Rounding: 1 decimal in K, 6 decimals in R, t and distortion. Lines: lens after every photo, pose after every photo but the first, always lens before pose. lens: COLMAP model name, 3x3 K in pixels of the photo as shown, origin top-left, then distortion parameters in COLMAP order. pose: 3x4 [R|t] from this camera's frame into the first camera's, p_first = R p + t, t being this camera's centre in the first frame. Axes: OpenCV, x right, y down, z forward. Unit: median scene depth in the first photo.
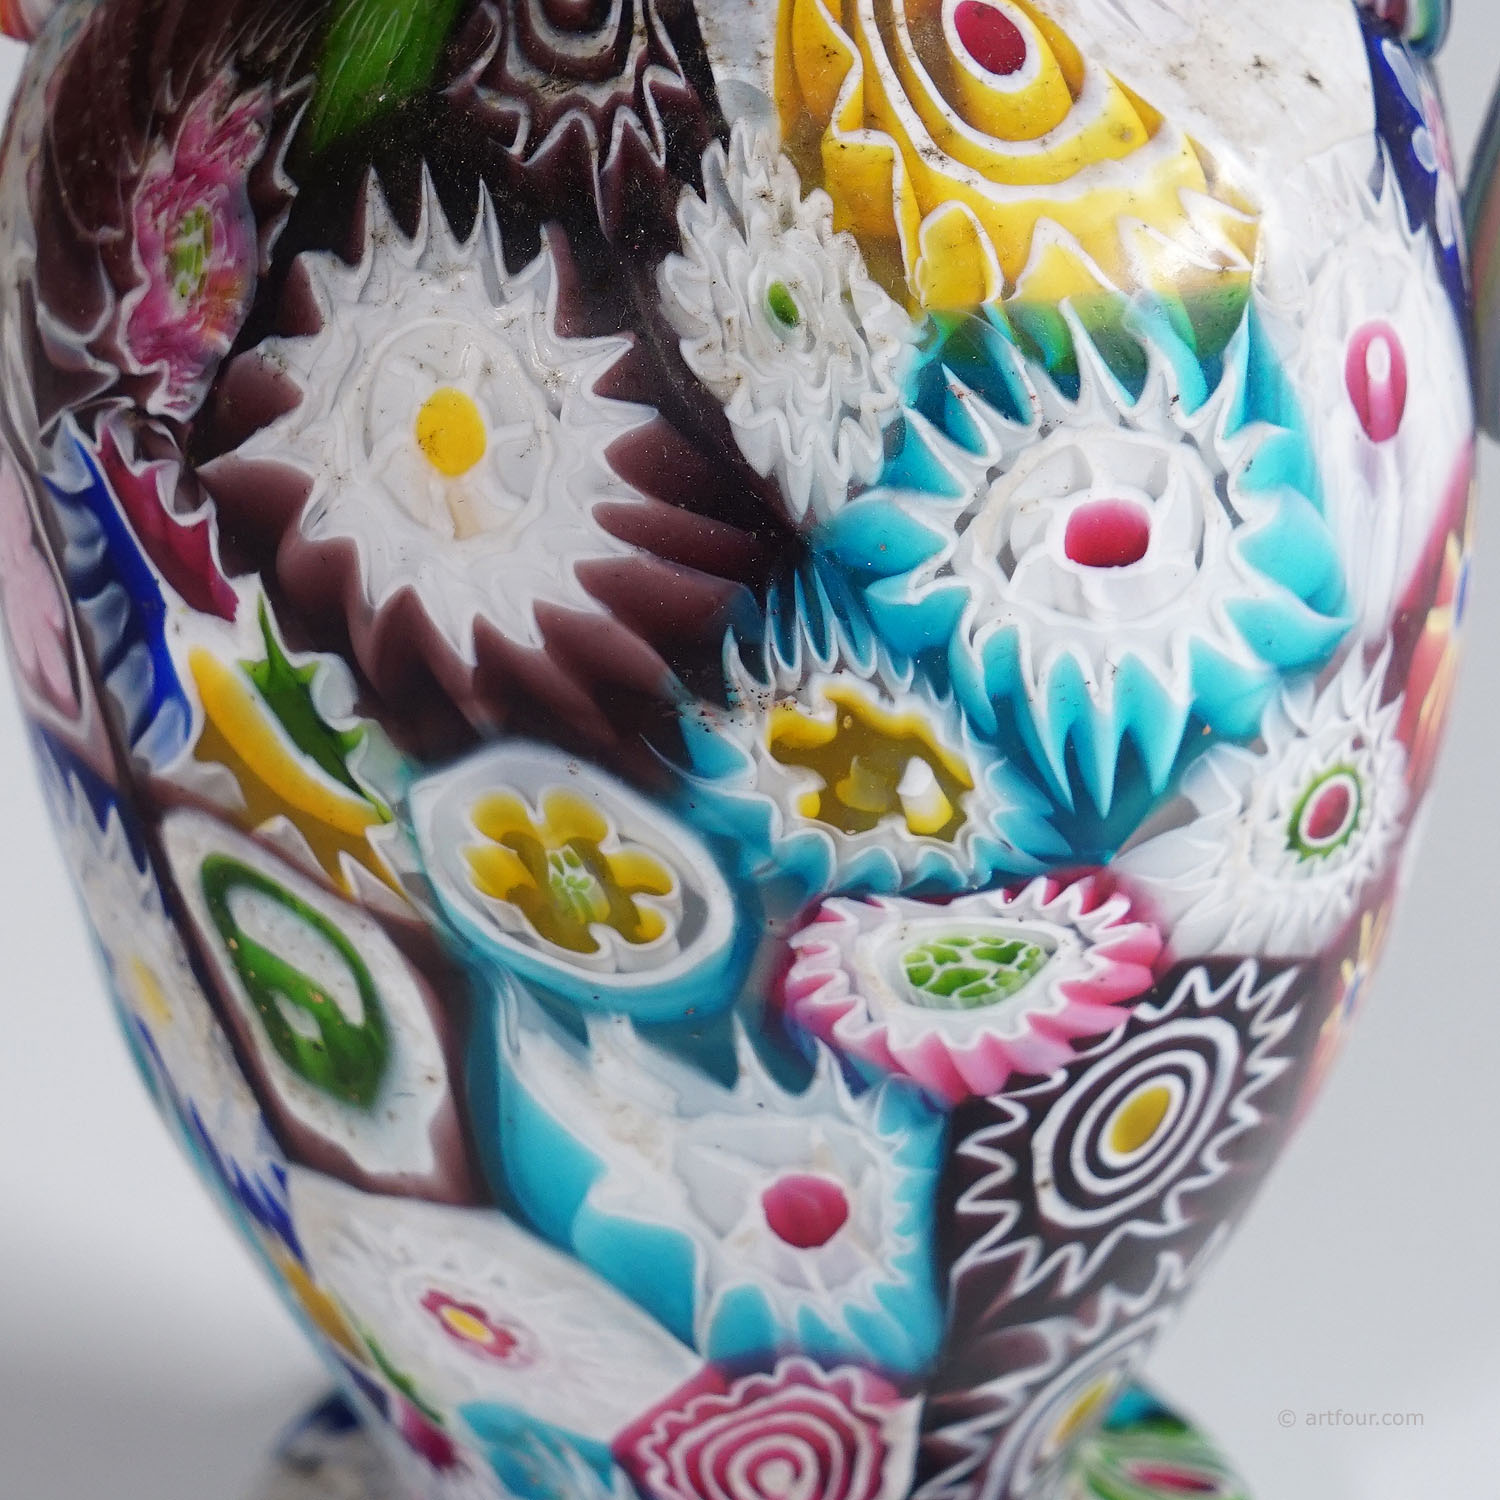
lens RADIAL K [[7847.1, 0, 764.5], [0, 7847.1, 747.0], [0, 0, 1]] dist [-0.188310, 0.000000]
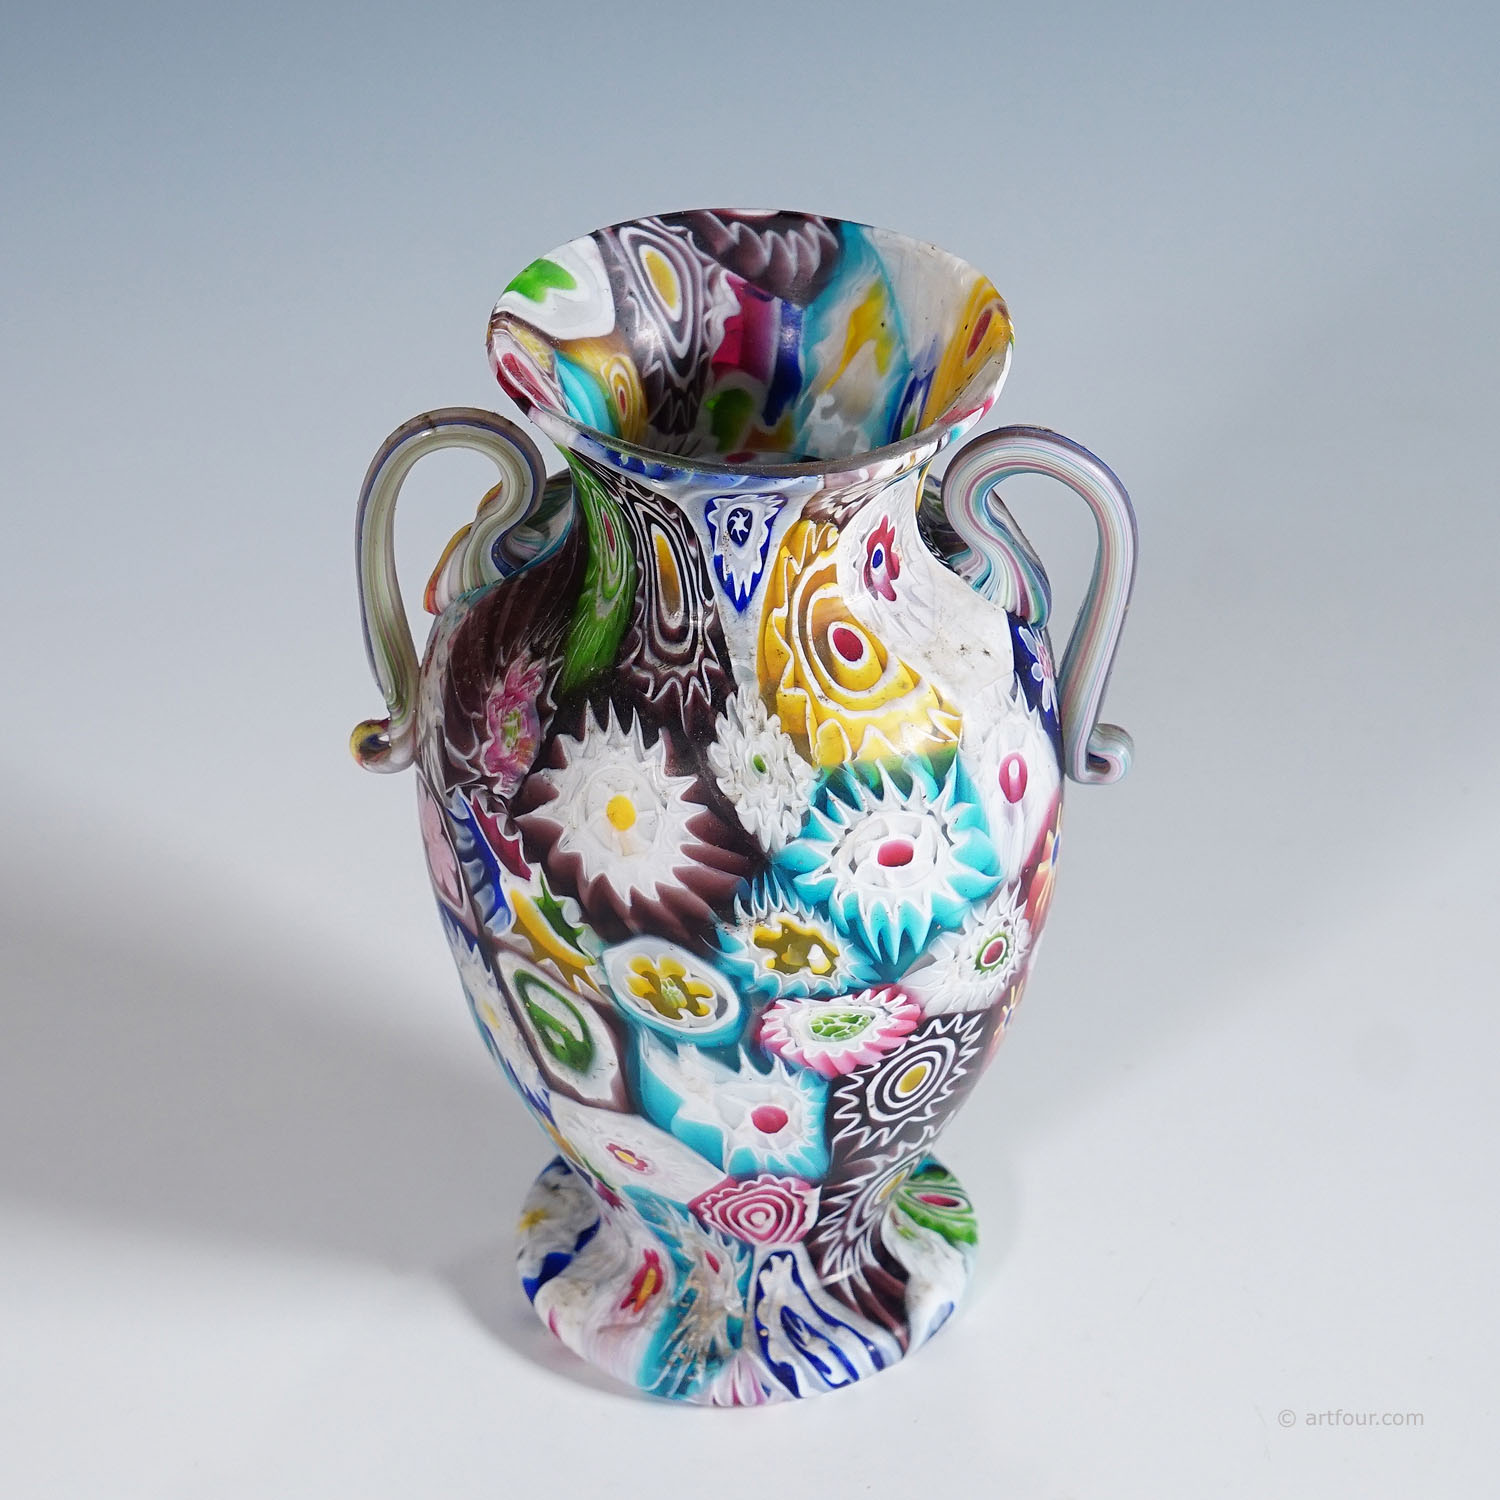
lens RADIAL K [[5152.5, 0, 742.2], [0, 5152.5, 750.8], [0, 0, 1]] dist [-0.160598, 0.000000]
pose [[0.999879, 0.006407, -0.014208, 0.018673], [-0.005254, 0.996796, 0.079809, -0.179209], [0.014674, -0.079725, 0.996709, -0.549216]]
